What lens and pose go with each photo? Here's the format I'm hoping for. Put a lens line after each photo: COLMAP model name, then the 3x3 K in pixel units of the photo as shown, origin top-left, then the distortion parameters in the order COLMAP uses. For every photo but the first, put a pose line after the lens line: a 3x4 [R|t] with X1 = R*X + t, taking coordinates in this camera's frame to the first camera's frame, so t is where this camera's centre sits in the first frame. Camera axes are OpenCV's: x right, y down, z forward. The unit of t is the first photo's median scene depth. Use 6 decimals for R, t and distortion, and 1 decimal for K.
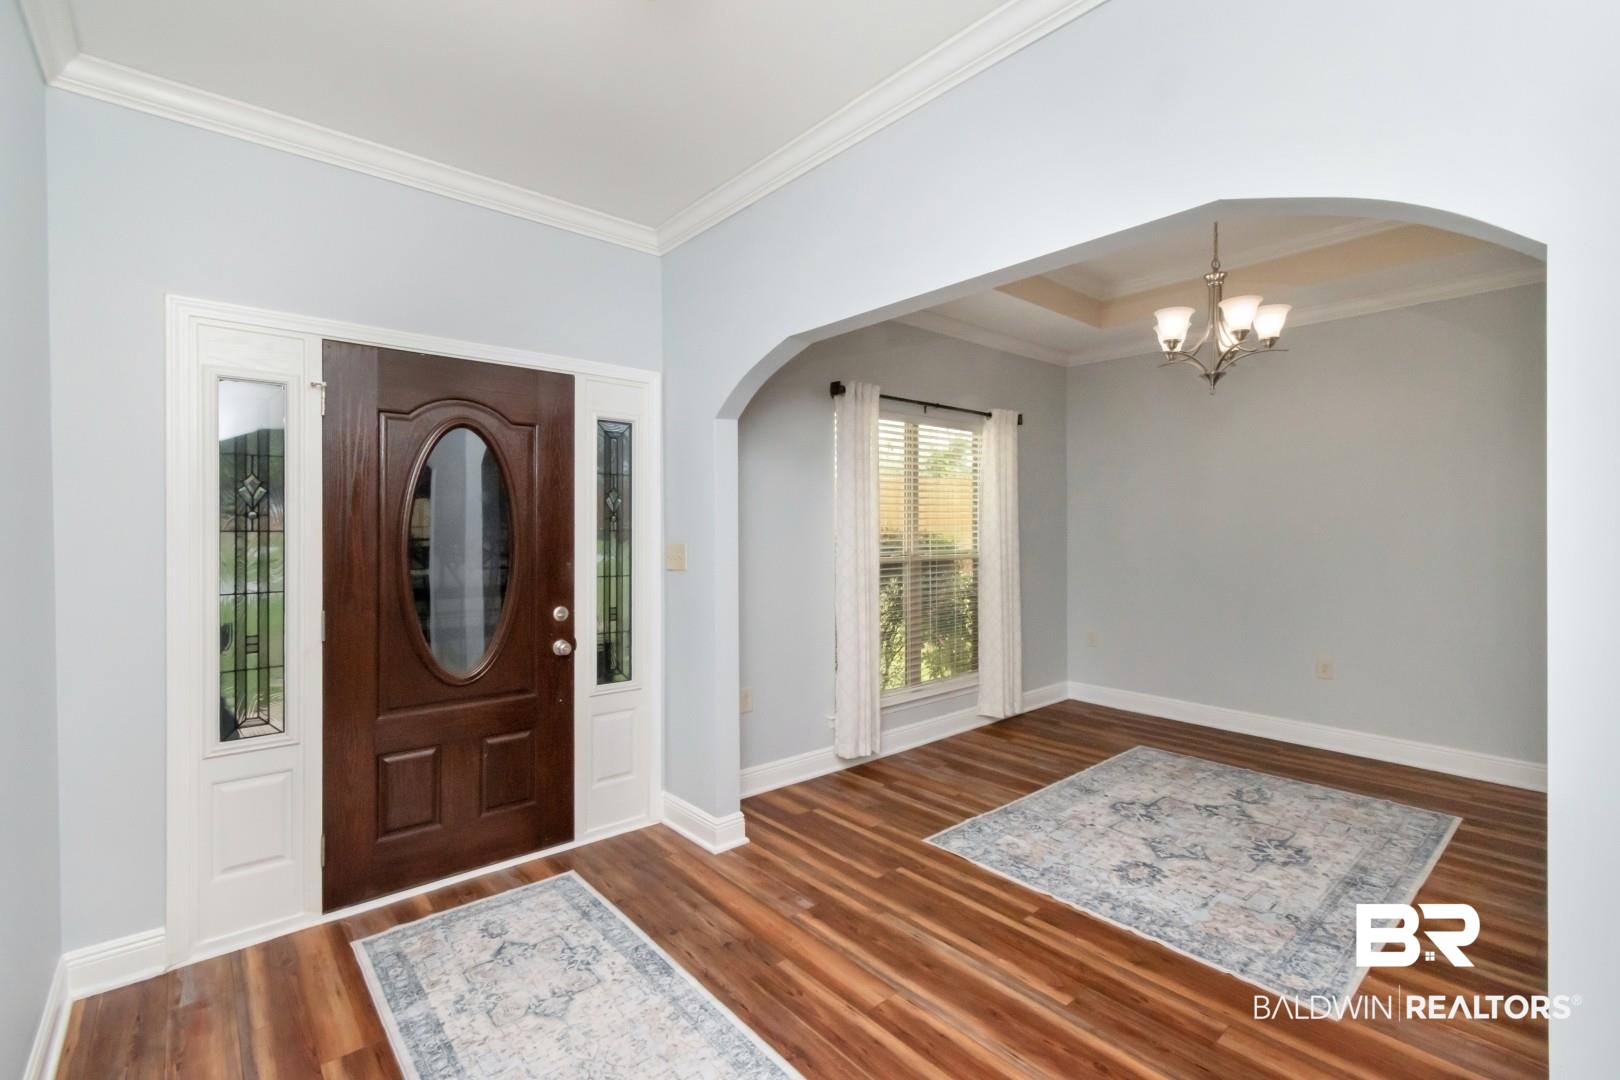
lens RADIAL K [[719.6, 0, 812.3], [0, 719.6, 534.8], [0, 0, 1]] dist [-0.000682, -0.000577]
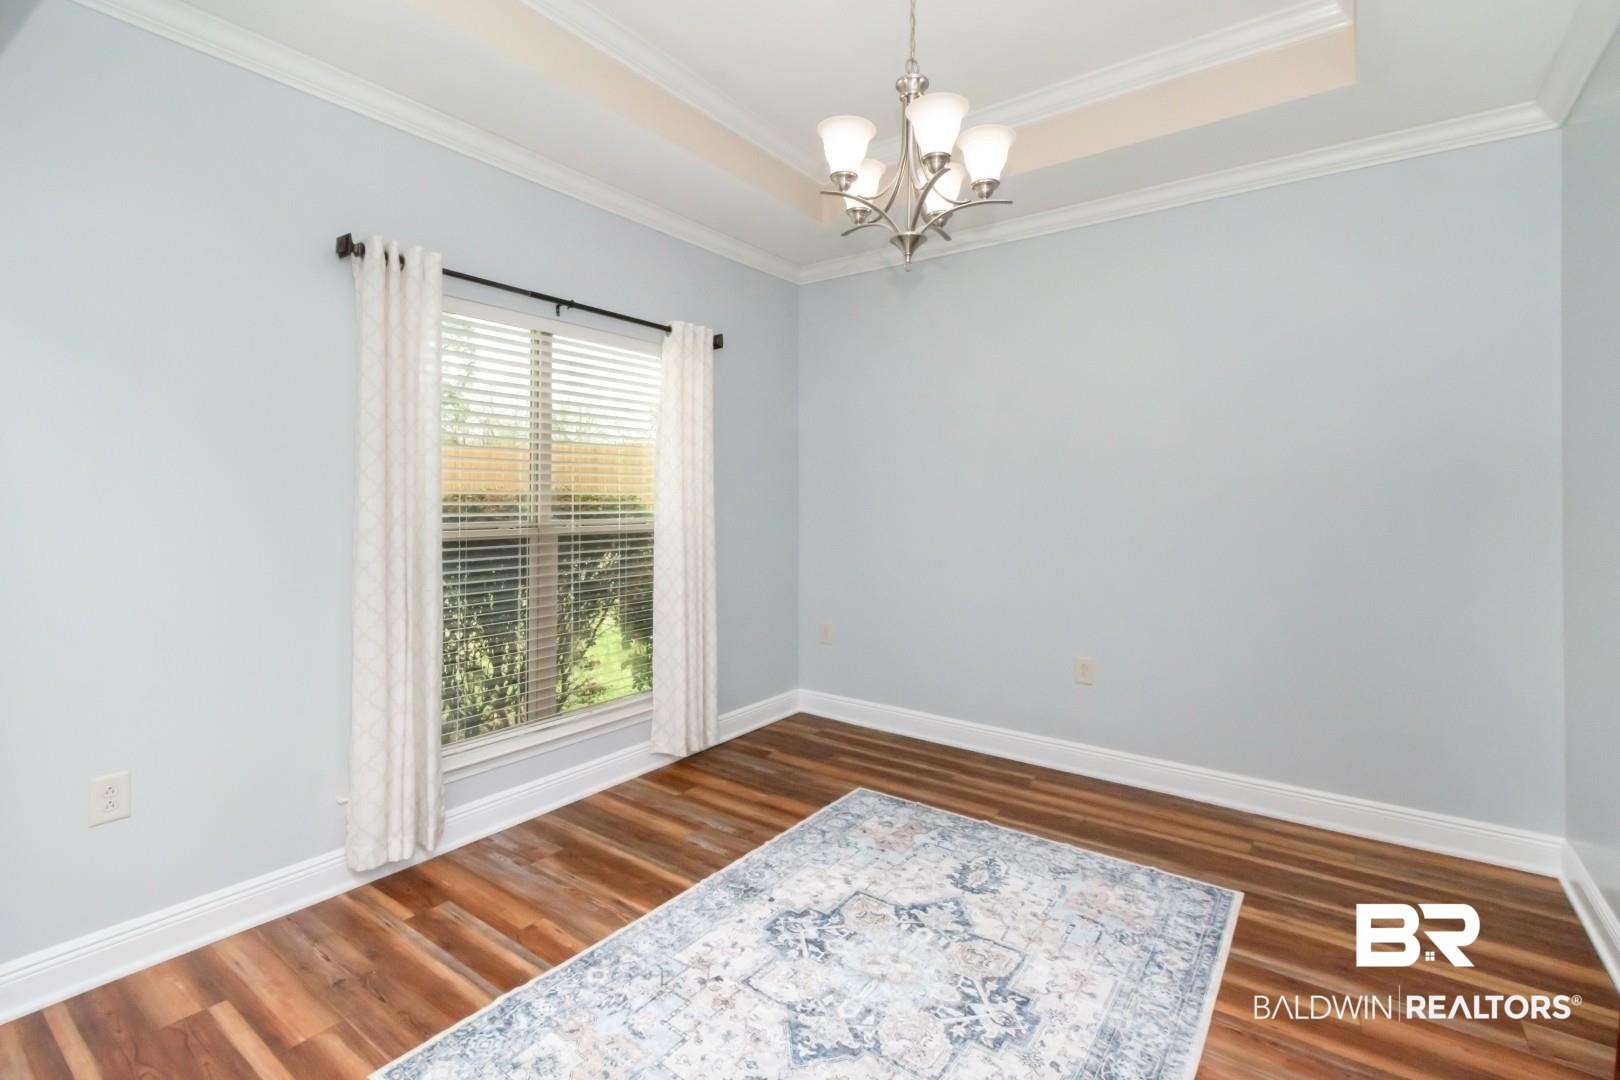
lens RADIAL K [[719.6, 0, 818.5], [0, 719.6, 504.8], [0, 0, 1]] dist [-0.000682, -0.000577]
pose [[0.974185, 0.001099, 0.225750, 0.299314], [-0.000271, 0.999993, -0.003700, 0.012372], [-0.225752, 0.003543, 0.974178, 0.358175]]
